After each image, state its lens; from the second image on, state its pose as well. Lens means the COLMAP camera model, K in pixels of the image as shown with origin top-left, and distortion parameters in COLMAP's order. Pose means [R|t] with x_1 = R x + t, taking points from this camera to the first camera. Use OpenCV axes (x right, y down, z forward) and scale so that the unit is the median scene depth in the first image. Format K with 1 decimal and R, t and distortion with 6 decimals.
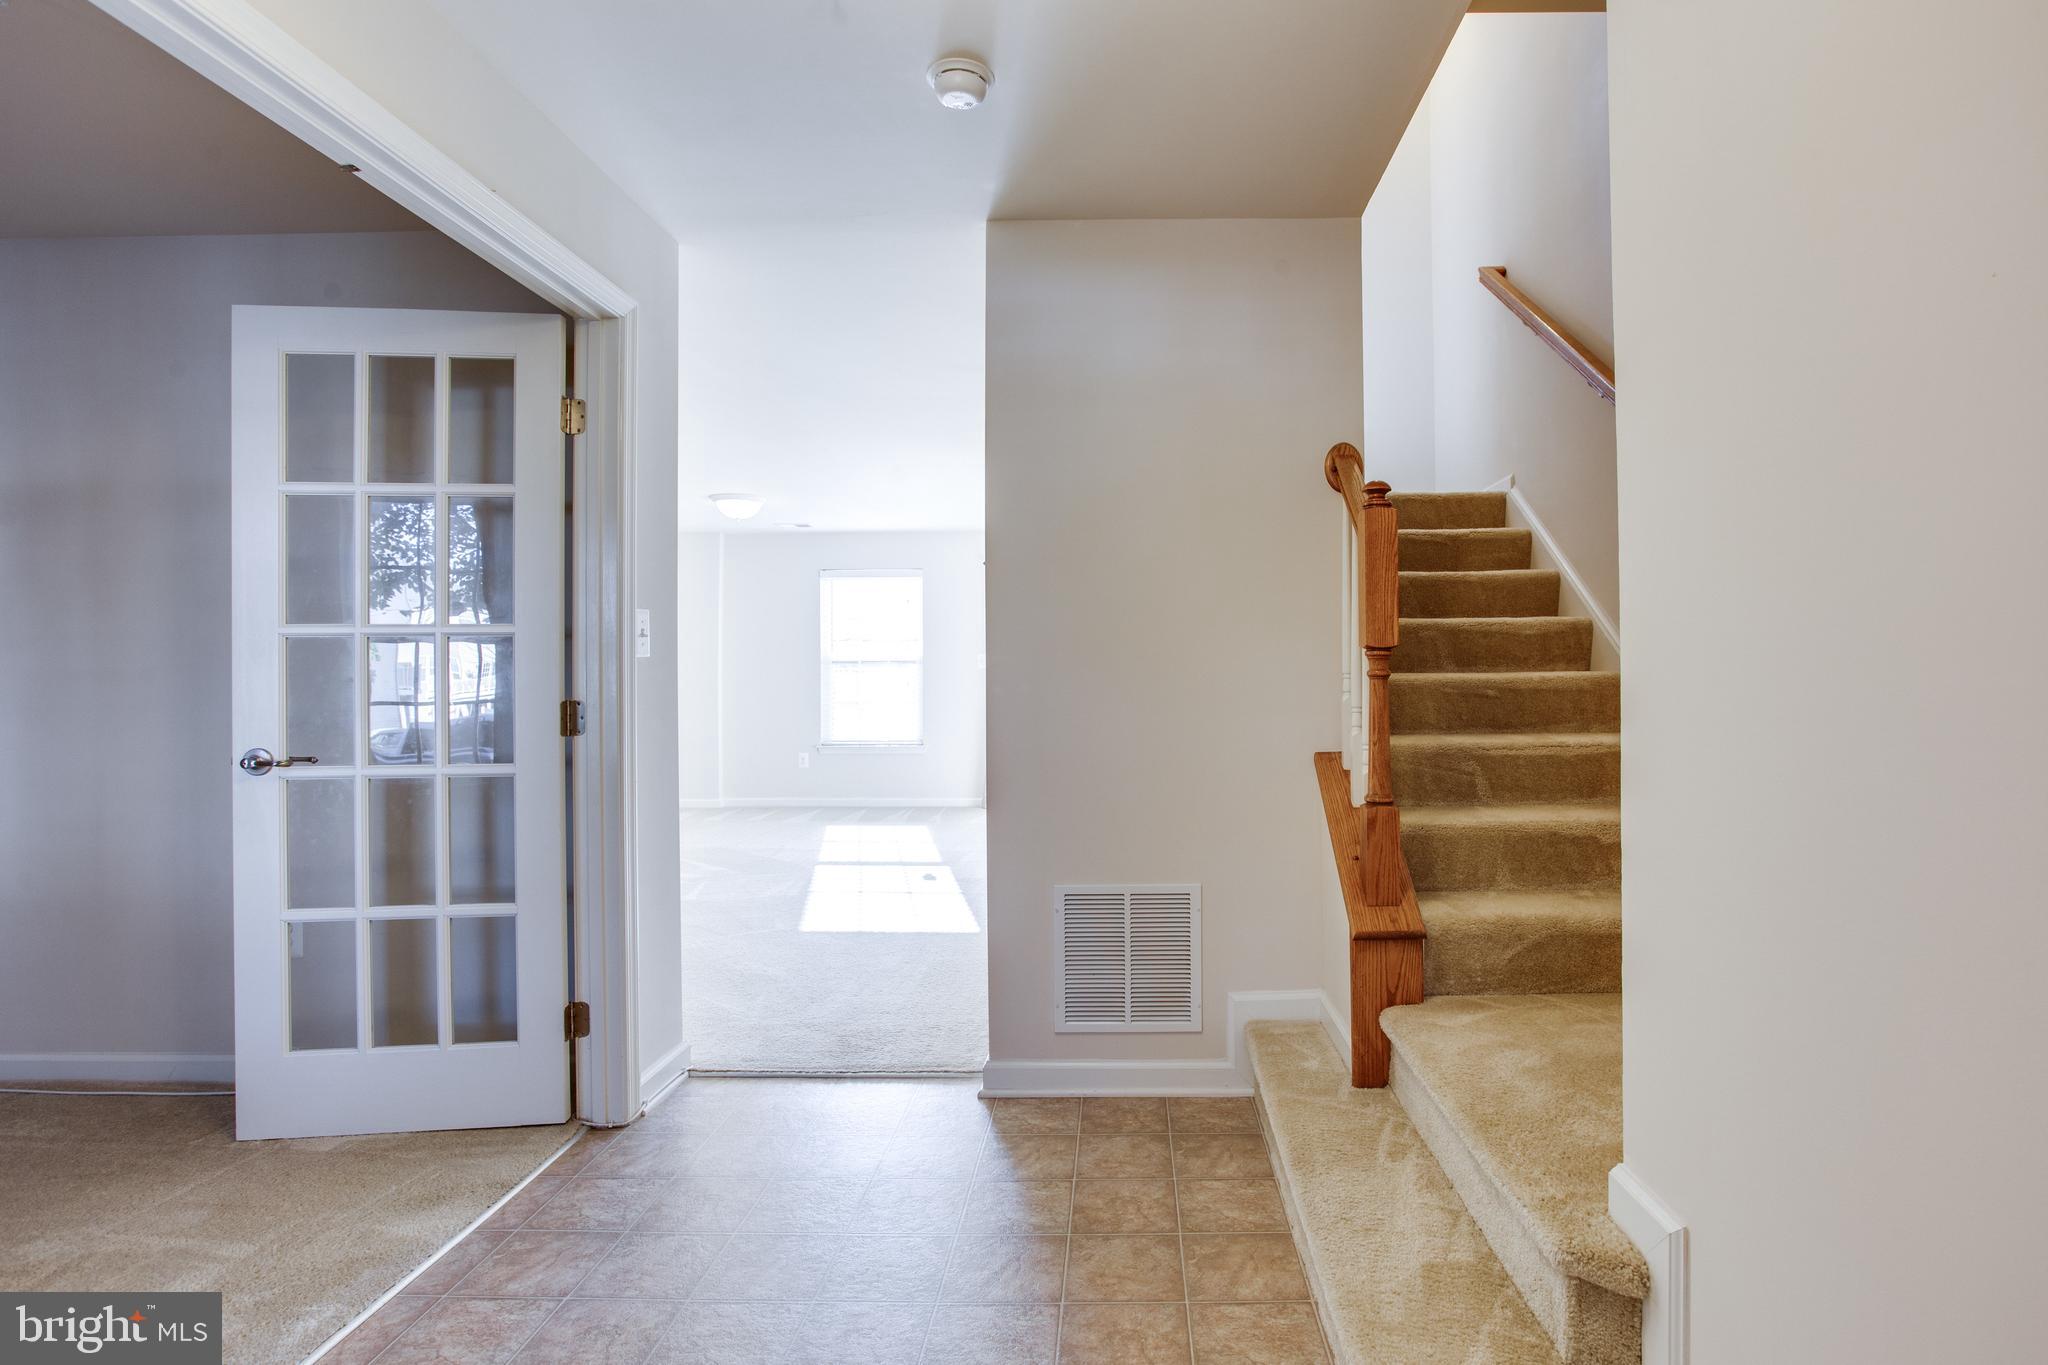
lens RADIAL K [[1058.8, 0, 1087.4], [0, 1058.8, 676.8], [0, 0, 1]] dist [-0.038324, 0.028177]
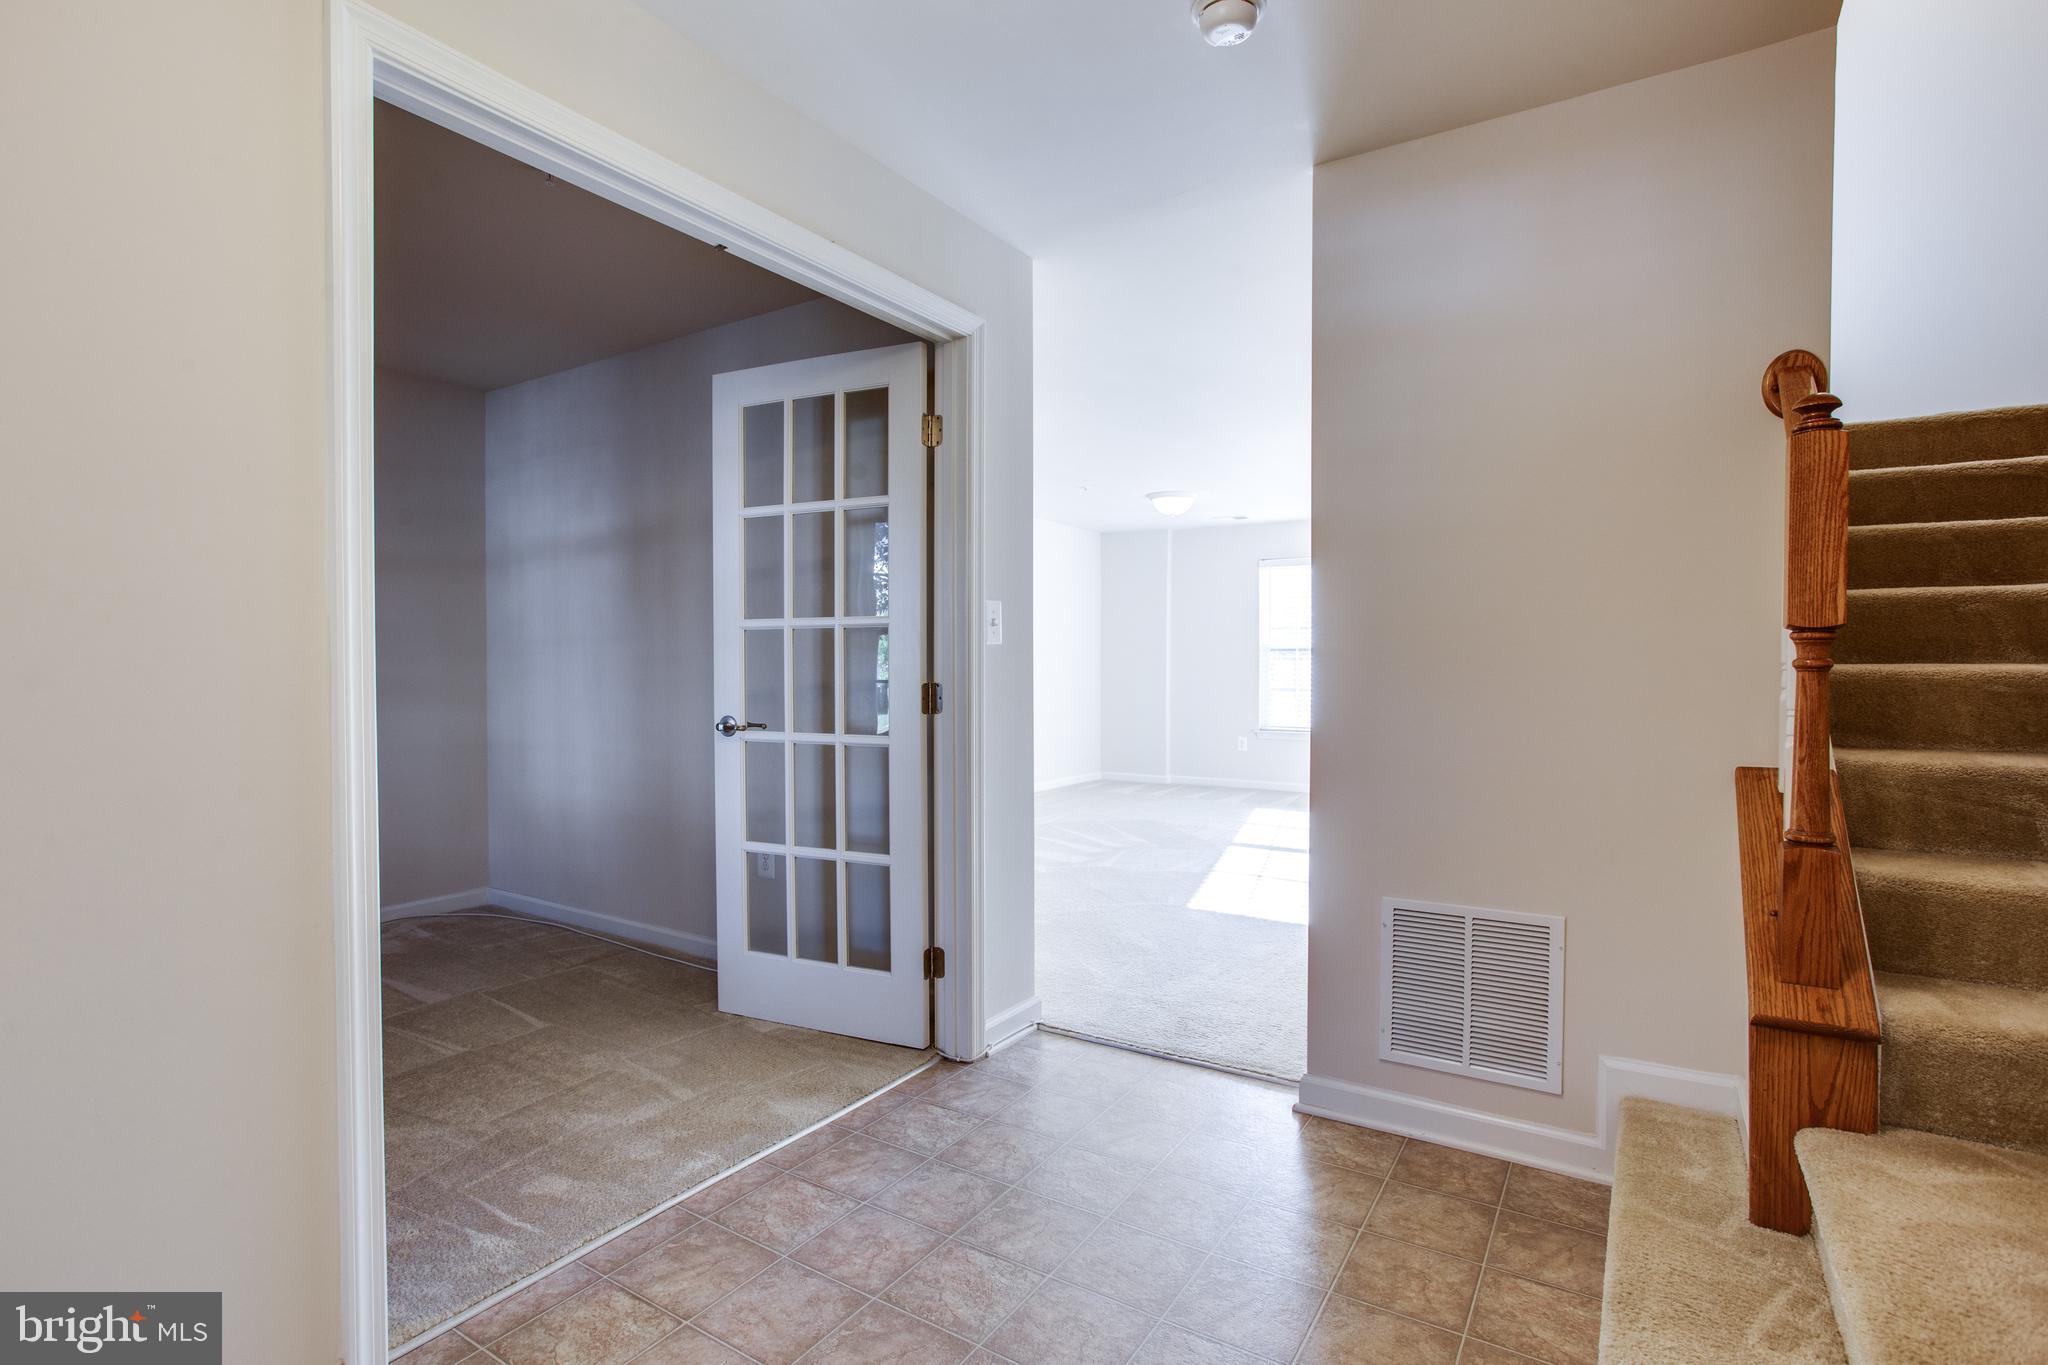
lens RADIAL K [[998.6, 0, 1006.3], [0, 998.6, 689.9], [0, 0, 1]] dist [-0.028752, 0.021998]
pose [[0.852001, 0.020067, -0.523156, 0.143953], [-0.006362, 0.999588, 0.027981, -0.000446], [0.523502, -0.020511, 0.851777, 0.122628]]
